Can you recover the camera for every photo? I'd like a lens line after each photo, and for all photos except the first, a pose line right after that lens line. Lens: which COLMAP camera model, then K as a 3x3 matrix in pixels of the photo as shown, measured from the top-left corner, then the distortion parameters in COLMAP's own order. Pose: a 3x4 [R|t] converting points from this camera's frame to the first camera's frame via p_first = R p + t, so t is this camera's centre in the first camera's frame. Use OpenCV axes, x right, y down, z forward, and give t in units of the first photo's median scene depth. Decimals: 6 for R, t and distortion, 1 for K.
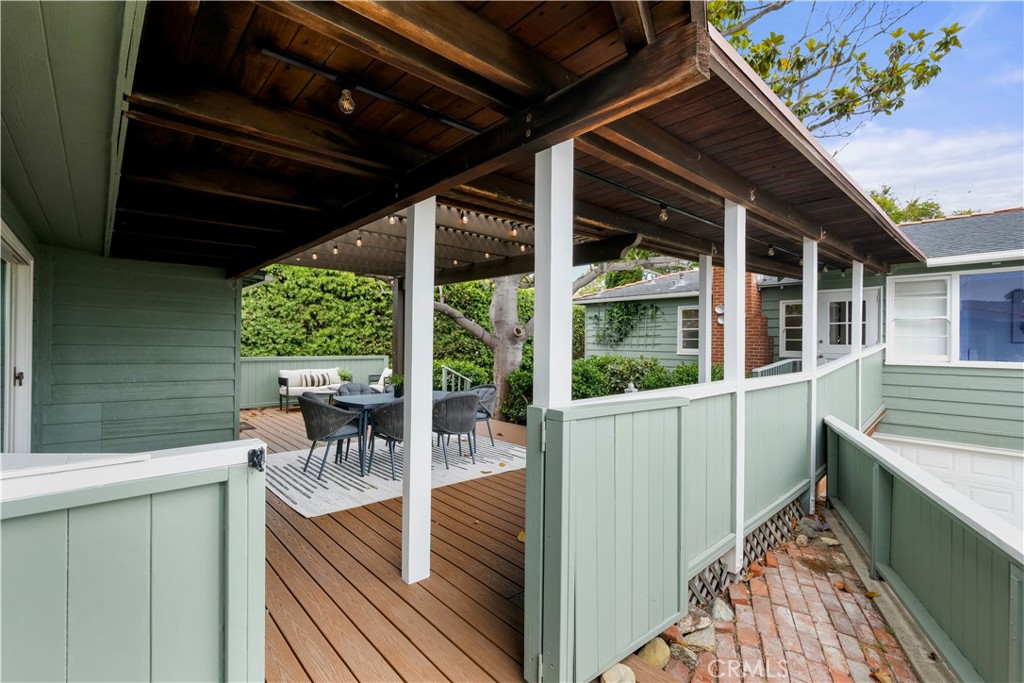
lens RADIAL K [[450.4, 0, 509.1], [0, 450.4, 345.9], [0, 0, 1]] dist [-0.004242, 0.000717]
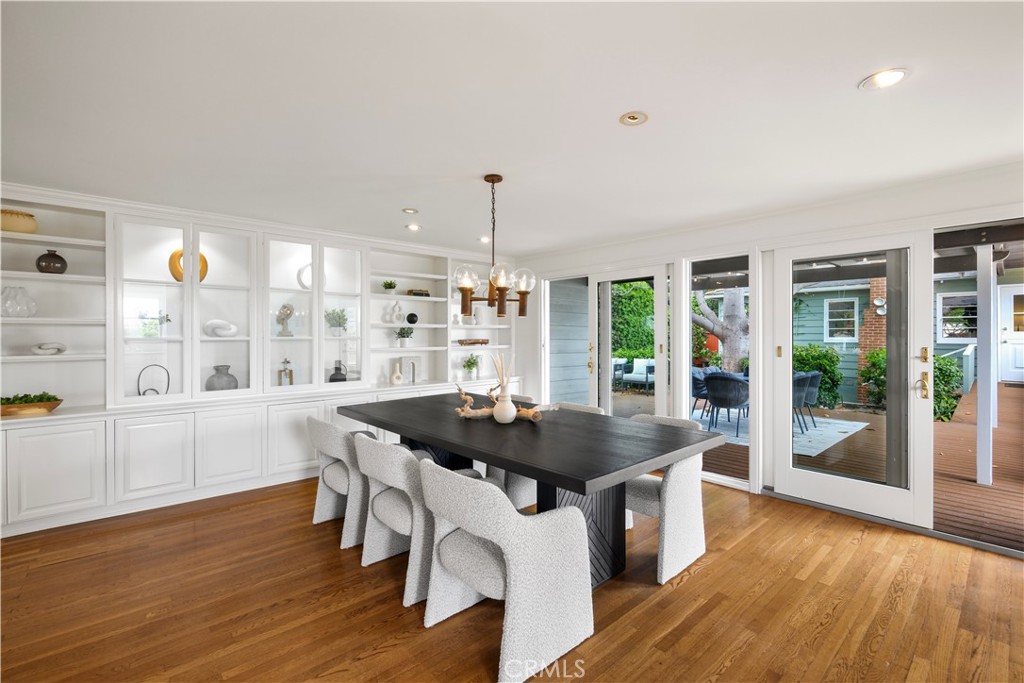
lens RADIAL K [[450.4, 0, 509.0], [0, 450.4, 337.5], [0, 0, 1]] dist [-0.004242, 0.000717]
pose [[0.999751, -0.013580, -0.017705, -0.587569], [0.013558, 0.999907, -0.001352, -0.003491], [0.017721, 0.001112, 0.999842, -0.187976]]
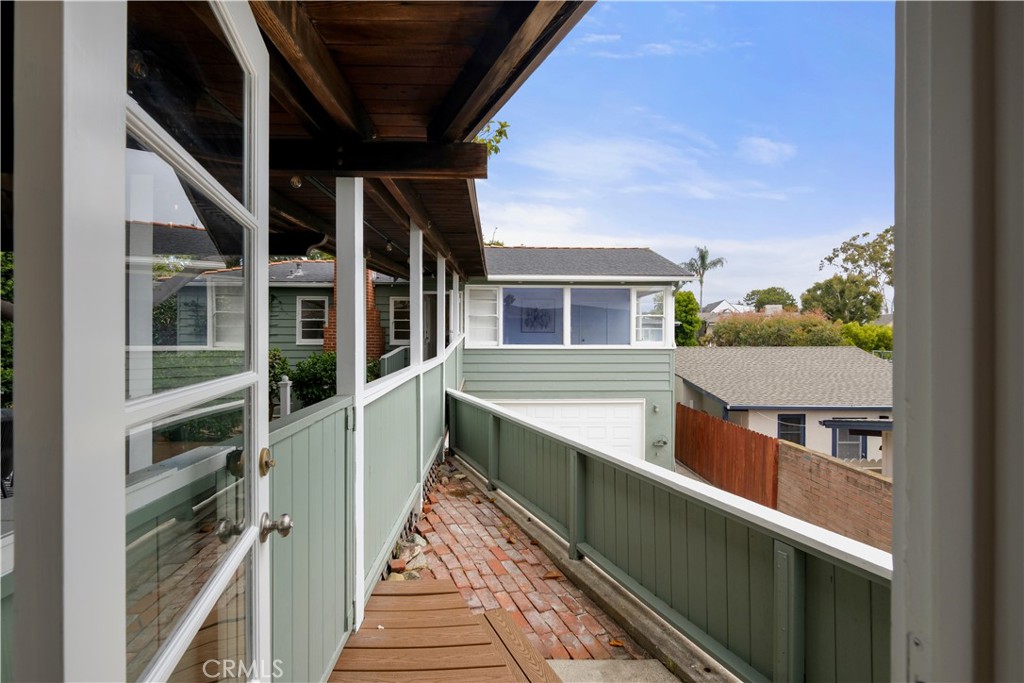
lens RADIAL K [[450.4, 0, 513.3], [0, 450.4, 347.0], [0, 0, 1]] dist [-0.004242, 0.000717]
pose [[0.659546, -0.029975, 0.751067, -0.087659], [0.009613, 0.999459, 0.031447, -0.004347], [-0.751603, -0.013521, 0.659477, -0.017894]]
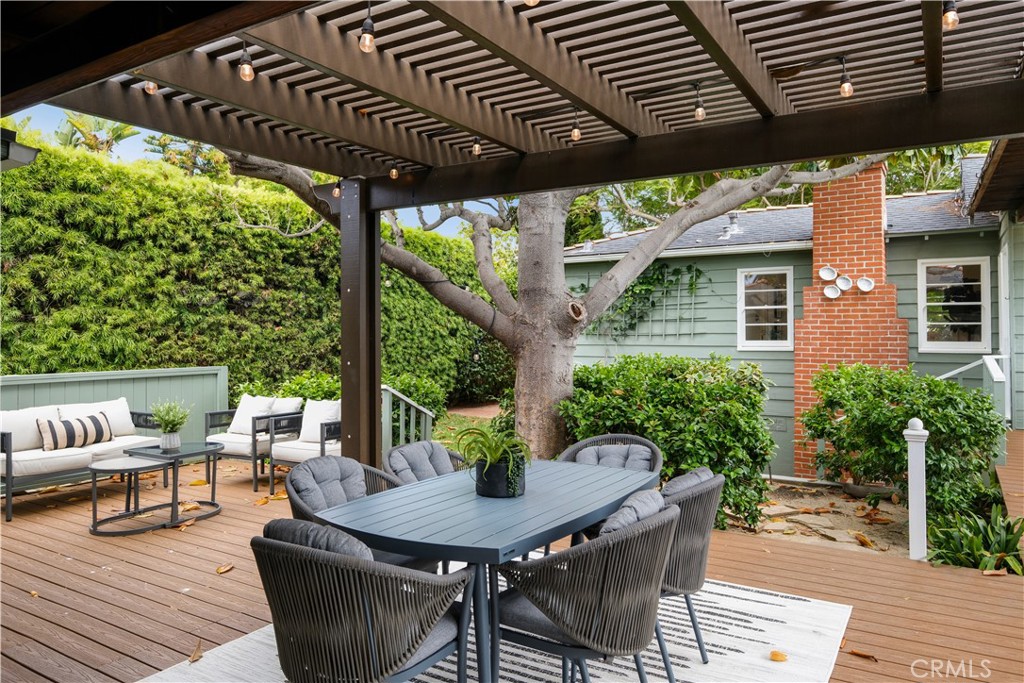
lens RADIAL K [[701.4, 0, 503.9], [0, 701.4, 324.4], [0, 0, 1]] dist [0.001242, -0.000990]
pose [[0.964553, -0.010011, 0.263701, -0.246640], [0.015080, 0.999738, -0.017206, -0.006445], [-0.263459, 0.020573, 0.964451, 0.303833]]
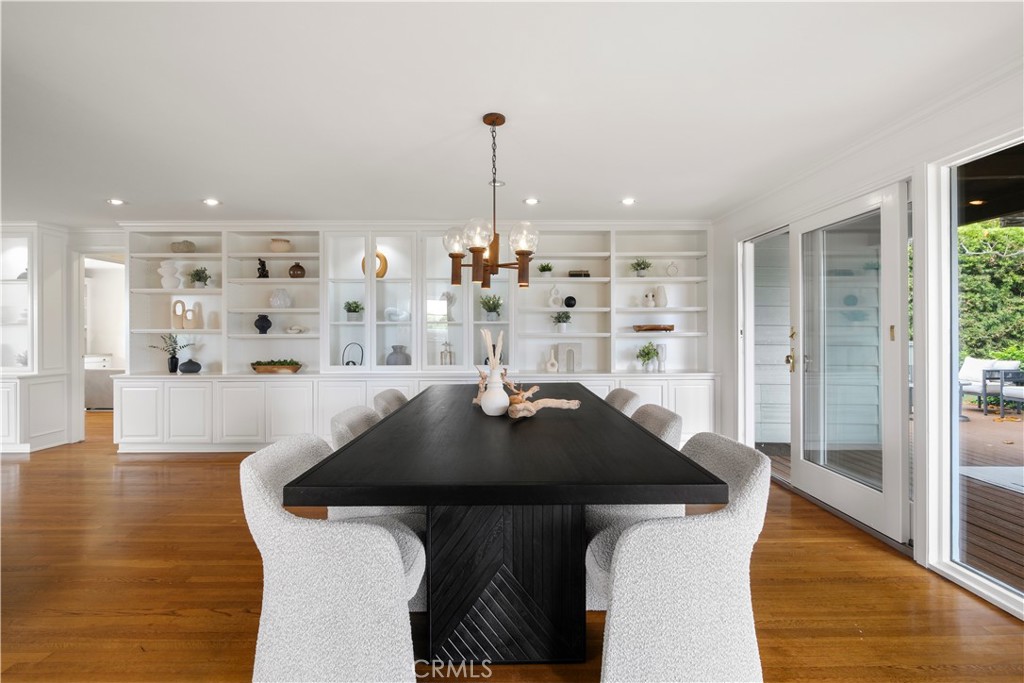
lens RADIAL K [[450.4, 0, 506.4], [0, 450.4, 331.9], [0, 0, 1]] dist [-0.004242, 0.000717]
pose [[0.745843, -0.014493, -0.665964, -0.410736], [0.007955, 0.999886, -0.012852, 0.012634], [0.666075, 0.004288, 0.745873, -0.053150]]
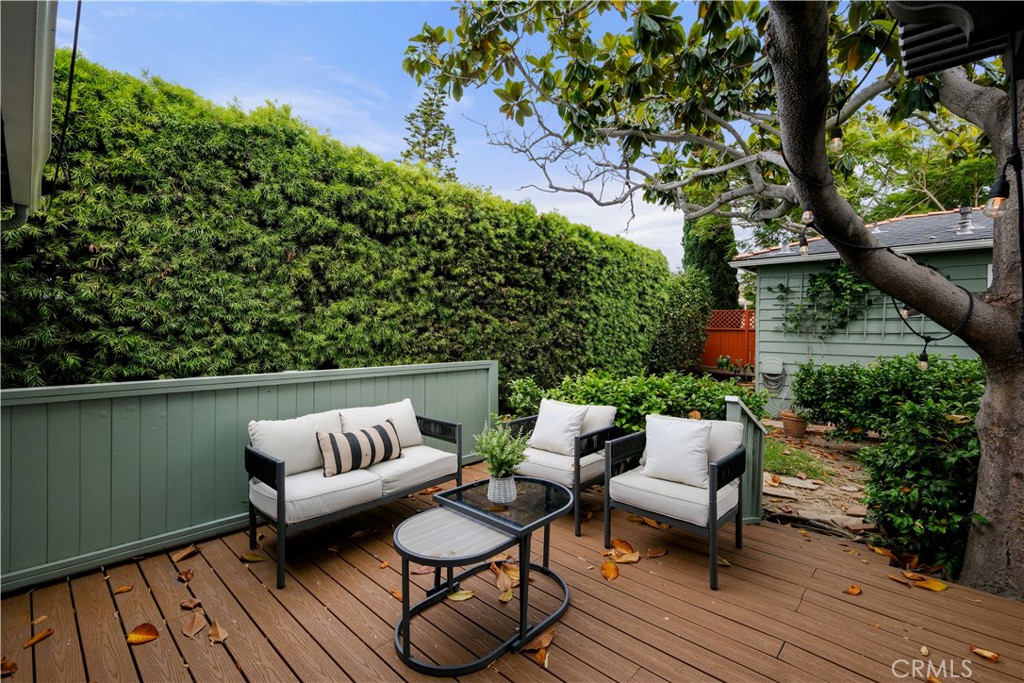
lens RADIAL K [[450.4, 0, 500.8], [0, 450.4, 334.4], [0, 0, 1]] dist [-0.004242, 0.000717]
pose [[0.997782, -0.000810, 0.066559, -0.396074], [0.000458, 0.999986, 0.005299, -0.008223], [-0.066563, -0.005256, 0.997768, 0.755326]]
